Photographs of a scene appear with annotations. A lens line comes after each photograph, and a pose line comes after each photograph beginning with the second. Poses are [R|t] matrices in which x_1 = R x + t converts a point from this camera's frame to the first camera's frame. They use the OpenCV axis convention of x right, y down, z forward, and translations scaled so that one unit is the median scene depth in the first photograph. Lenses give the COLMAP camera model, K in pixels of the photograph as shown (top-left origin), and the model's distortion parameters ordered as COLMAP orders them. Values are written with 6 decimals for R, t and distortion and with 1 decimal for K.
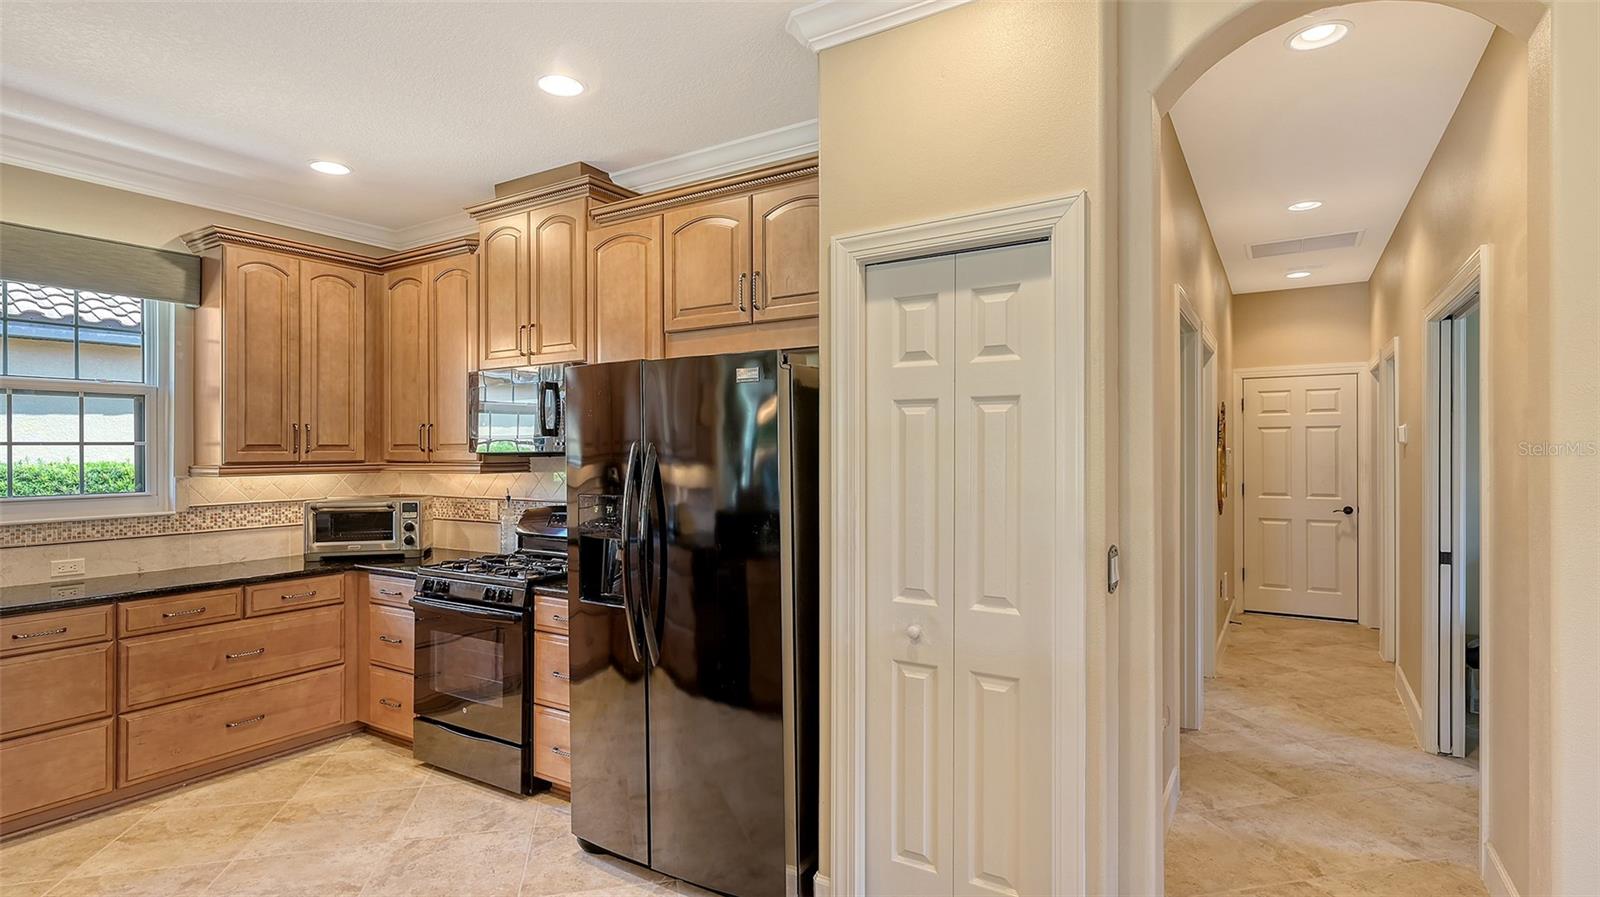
lens RADIAL K [[785.4, 0, 808.8], [0, 785.4, 443.4], [0, 0, 1]] dist [0.003480, 0.001935]
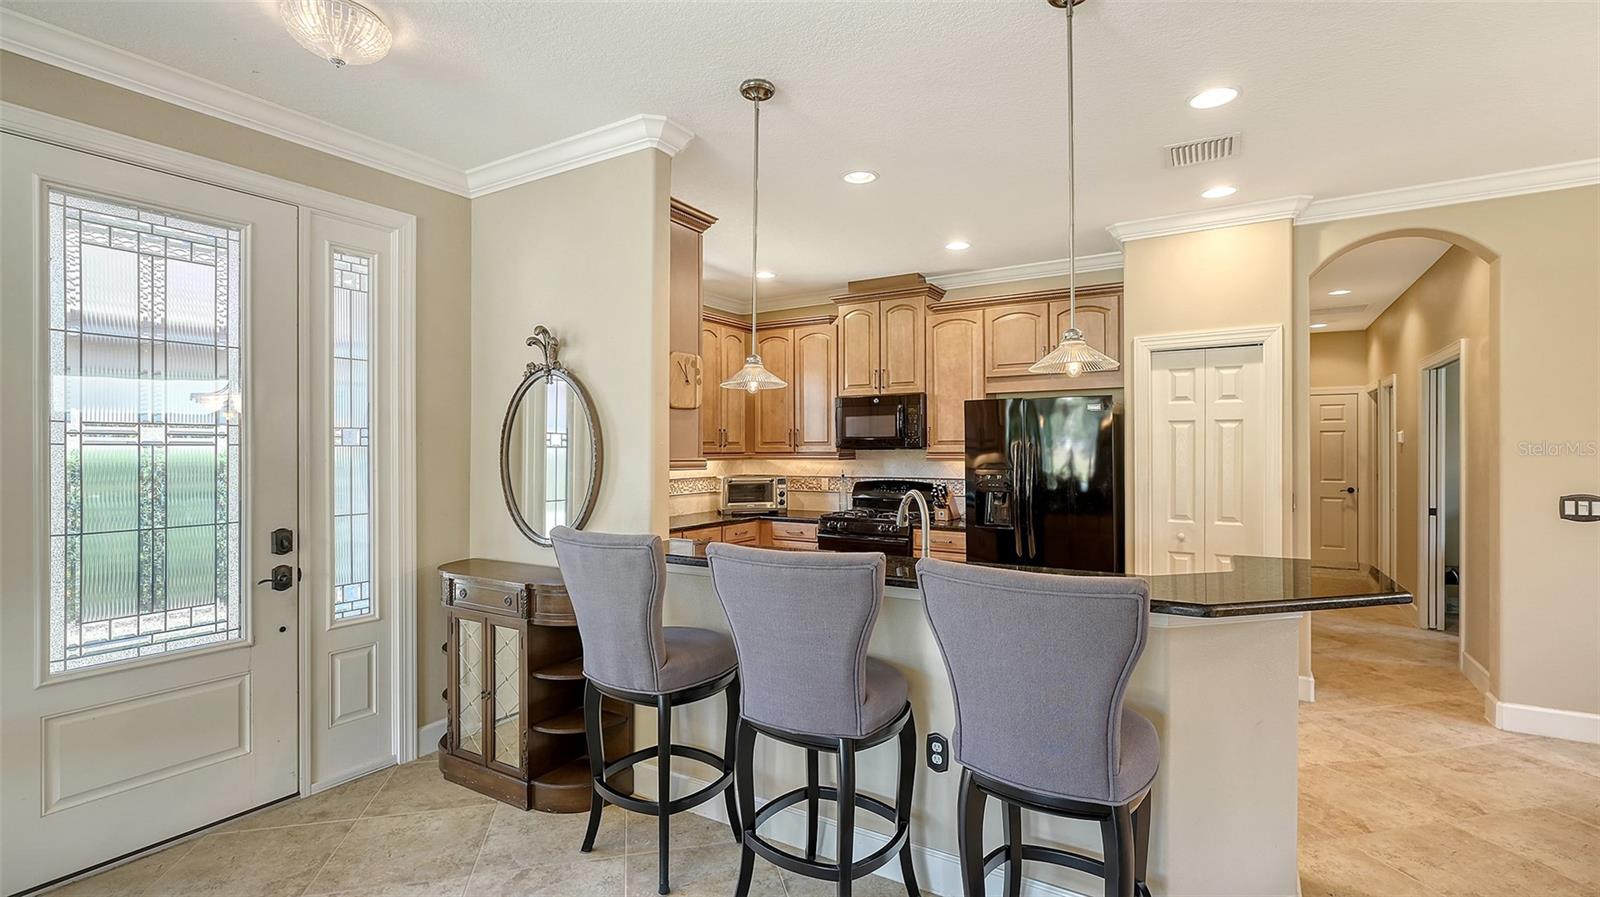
lens RADIAL K [[728.5, 0, 813.2], [0, 728.5, 443.3], [0, 0, 1]] dist [0.011953, -0.000747]
pose [[0.999922, 0.002906, 0.012172, -0.498269], [-0.002932, 0.999993, 0.002107, 0.000748], [-0.012166, -0.002142, 0.999924, -0.513024]]
